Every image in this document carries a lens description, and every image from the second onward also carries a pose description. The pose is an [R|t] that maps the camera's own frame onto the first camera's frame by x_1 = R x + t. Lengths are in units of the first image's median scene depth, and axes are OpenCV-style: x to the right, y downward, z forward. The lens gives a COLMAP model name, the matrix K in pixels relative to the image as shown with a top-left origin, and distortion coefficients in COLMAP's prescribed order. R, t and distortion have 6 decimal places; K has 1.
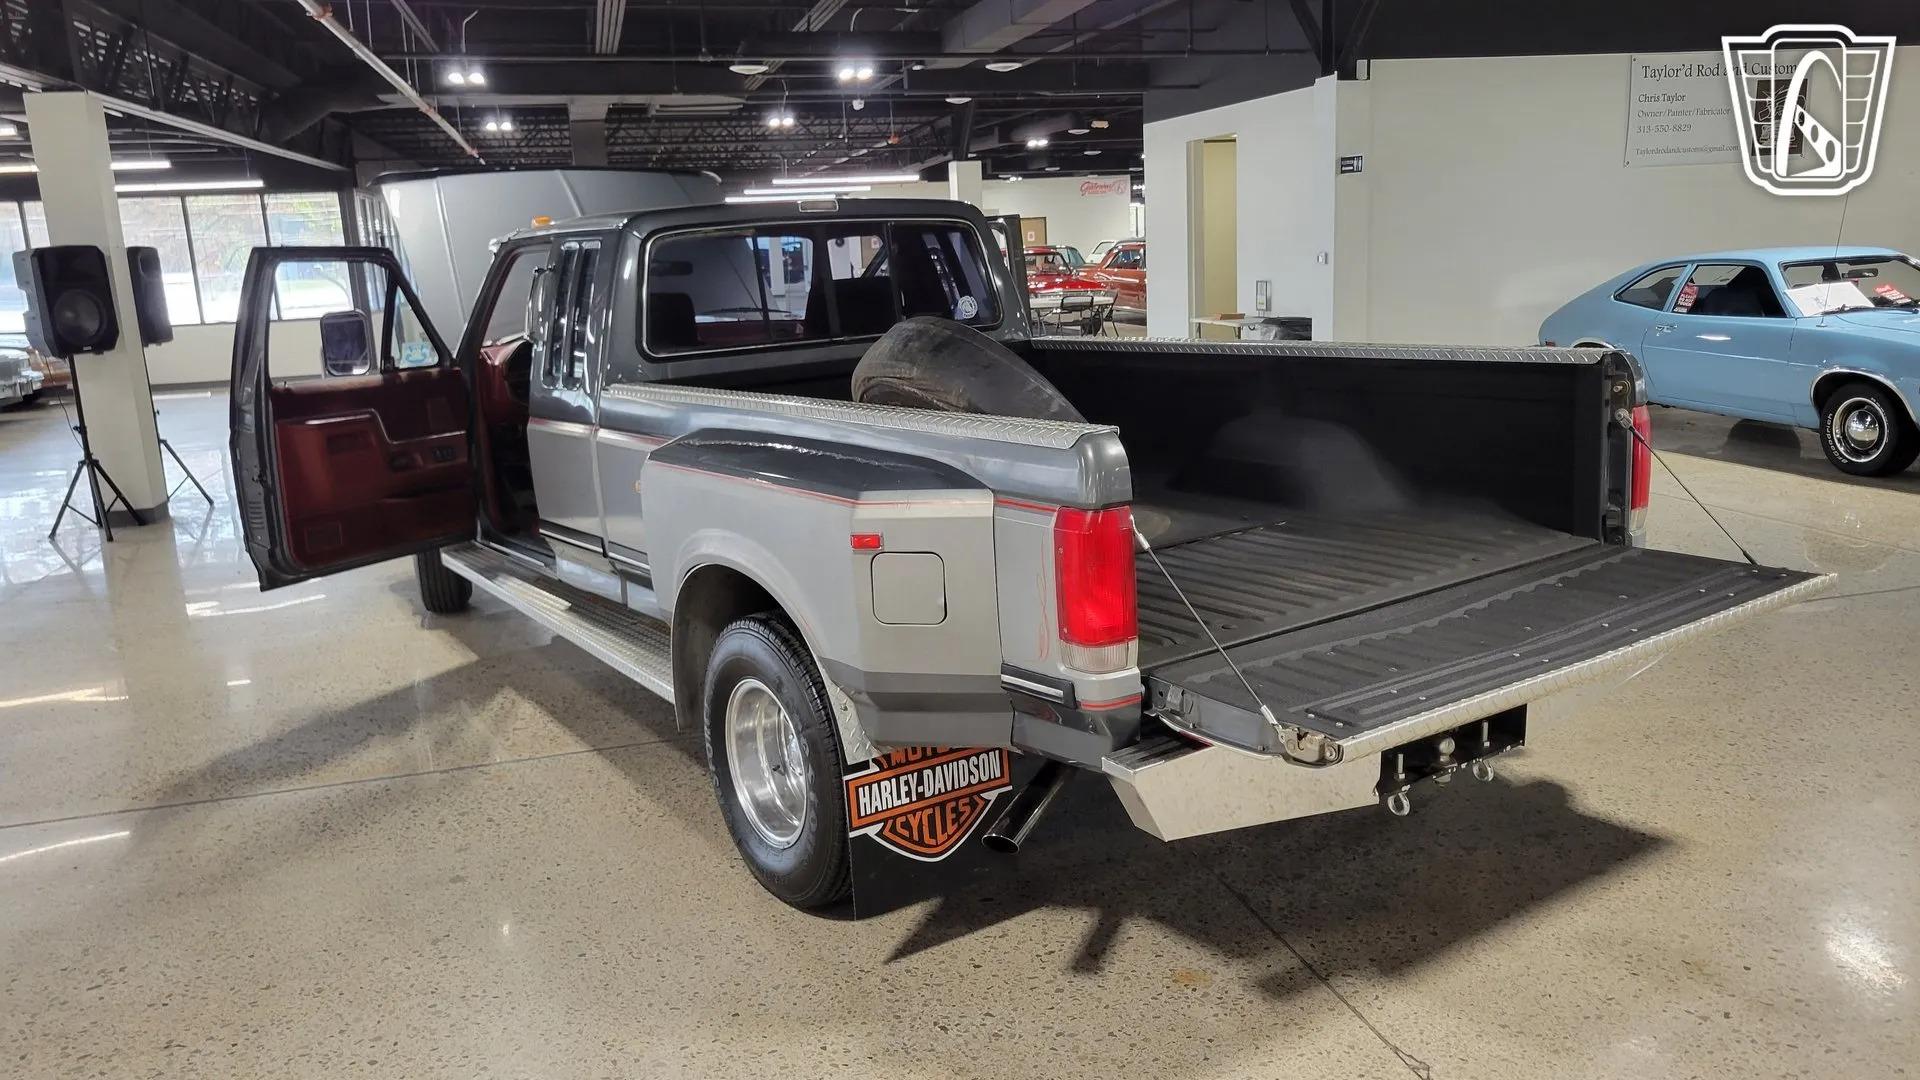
lens RADIAL K [[1407.7, 0, 967.3], [0, 1407.7, 515.2], [0, 0, 1]] dist [0.041701, -0.009854]
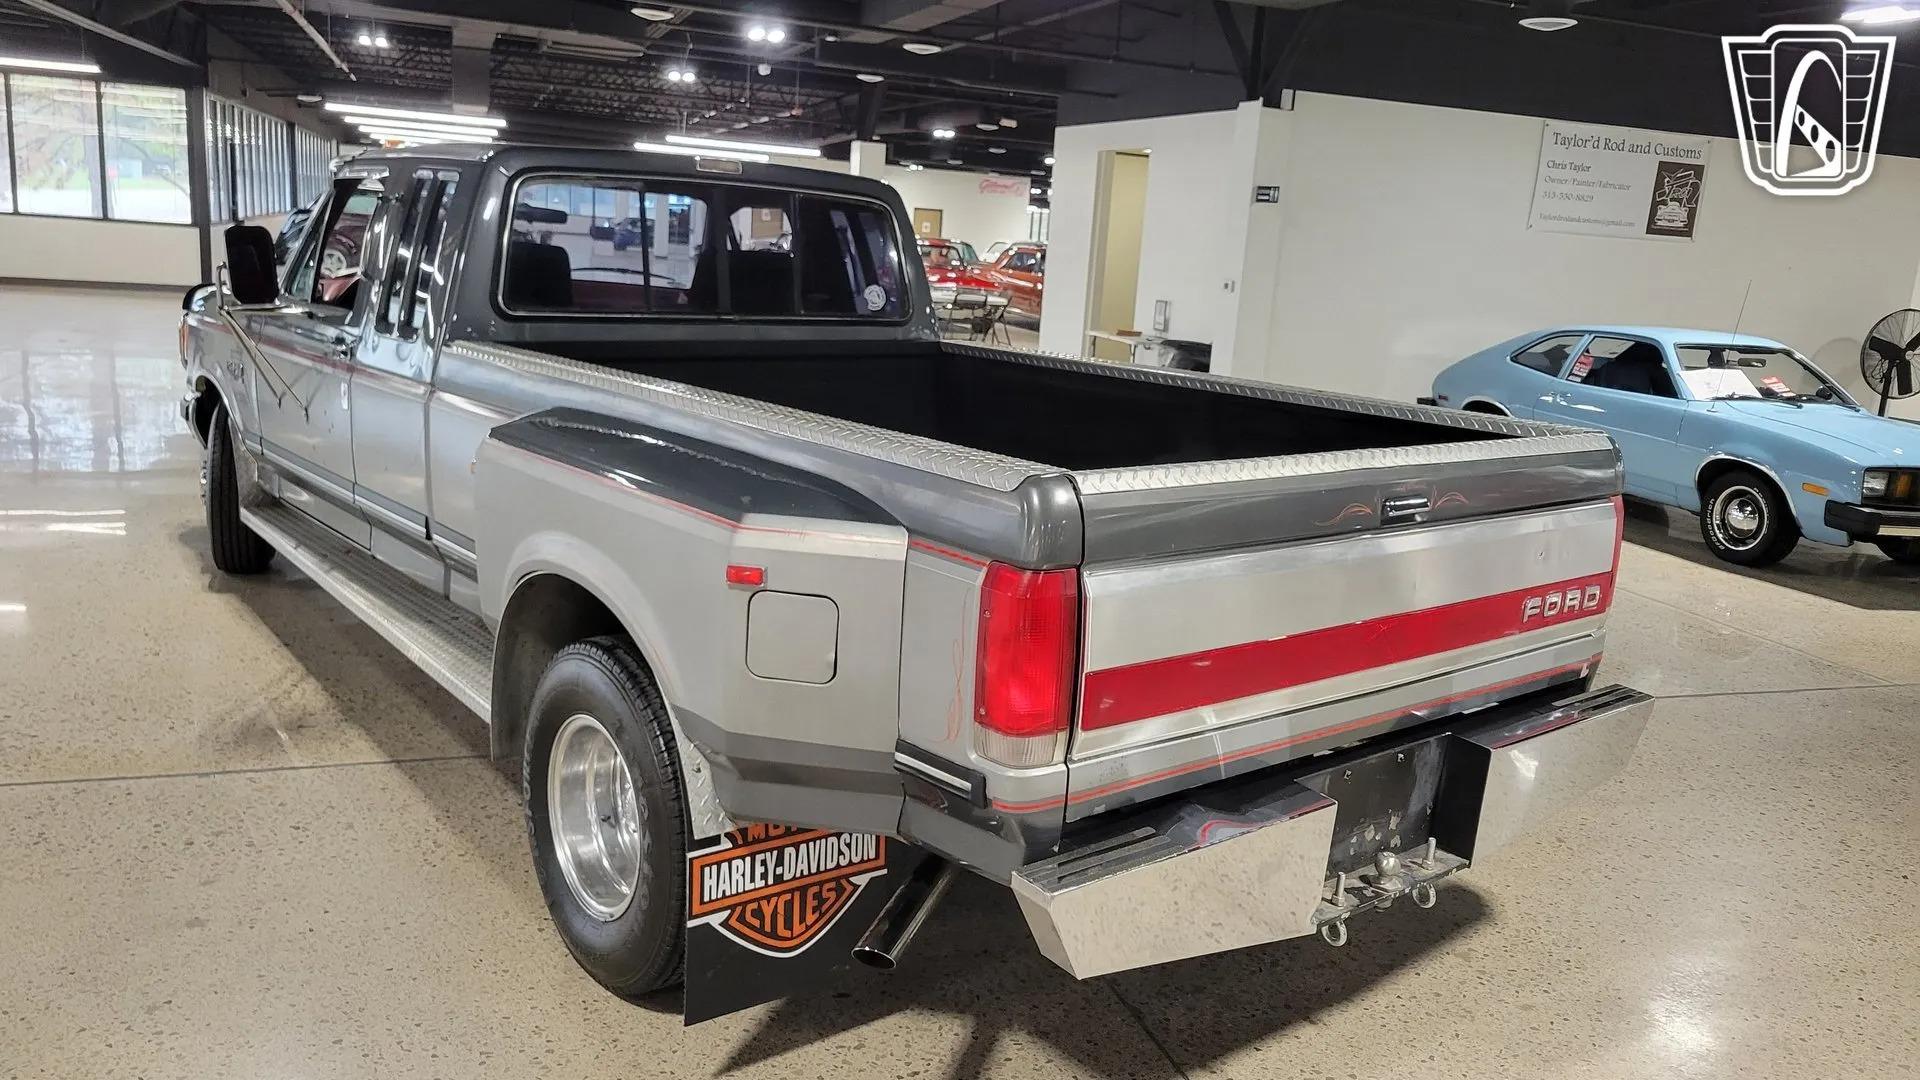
lens RADIAL K [[1404.5, 0, 976.1], [0, 1404.5, 502.4], [0, 0, 1]] dist [0.037813, -0.007358]
pose [[0.989771, 0.098430, 0.103268, -0.020111], [-0.098242, 0.995139, -0.006917, -0.022104], [-0.103447, -0.003299, 0.994630, 0.126939]]
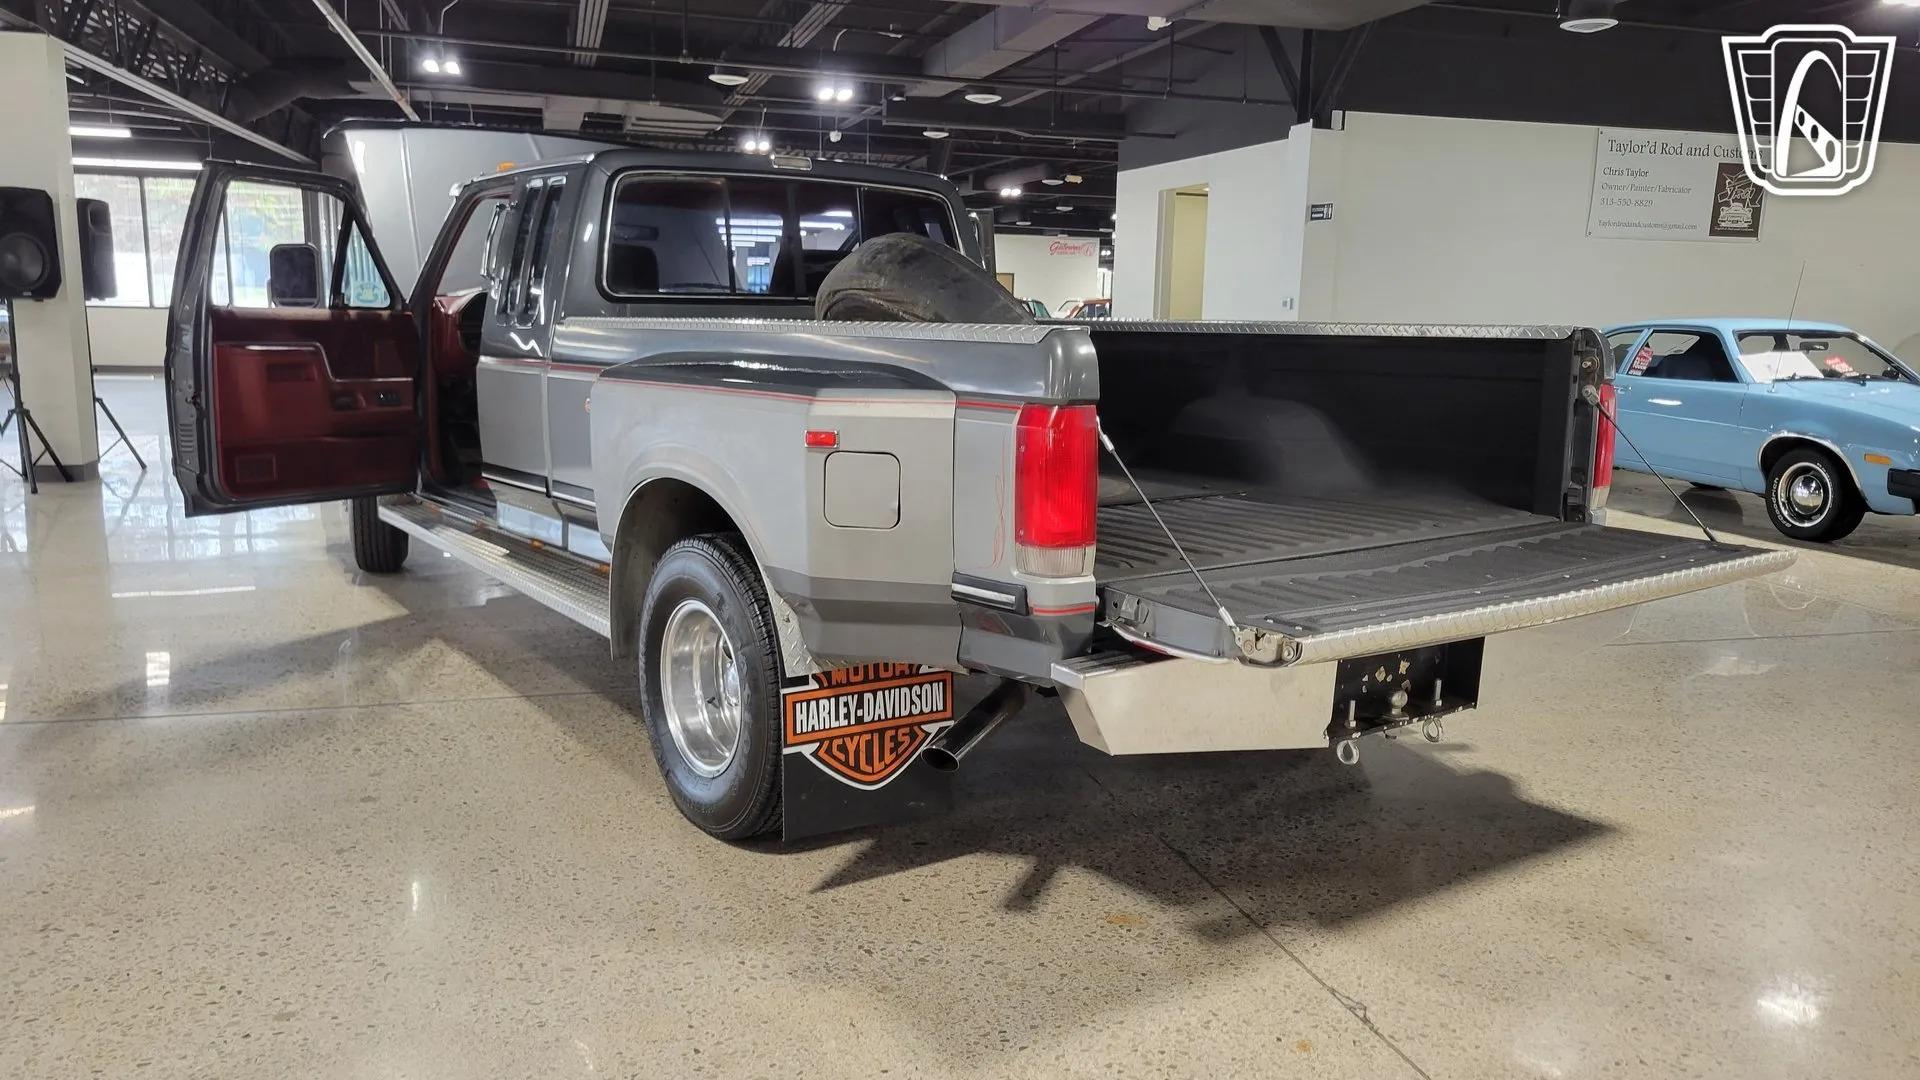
lens RADIAL K [[1407.3, 0, 963.6], [0, 1407.3, 538.8], [0, 0, 1]] dist [0.039085, -0.009448]
pose [[0.997402, 0.064530, 0.032007, -0.000648], [-0.063574, 0.997524, -0.030055, 0.078986], [-0.033867, 0.027942, 0.999036, 0.022934]]
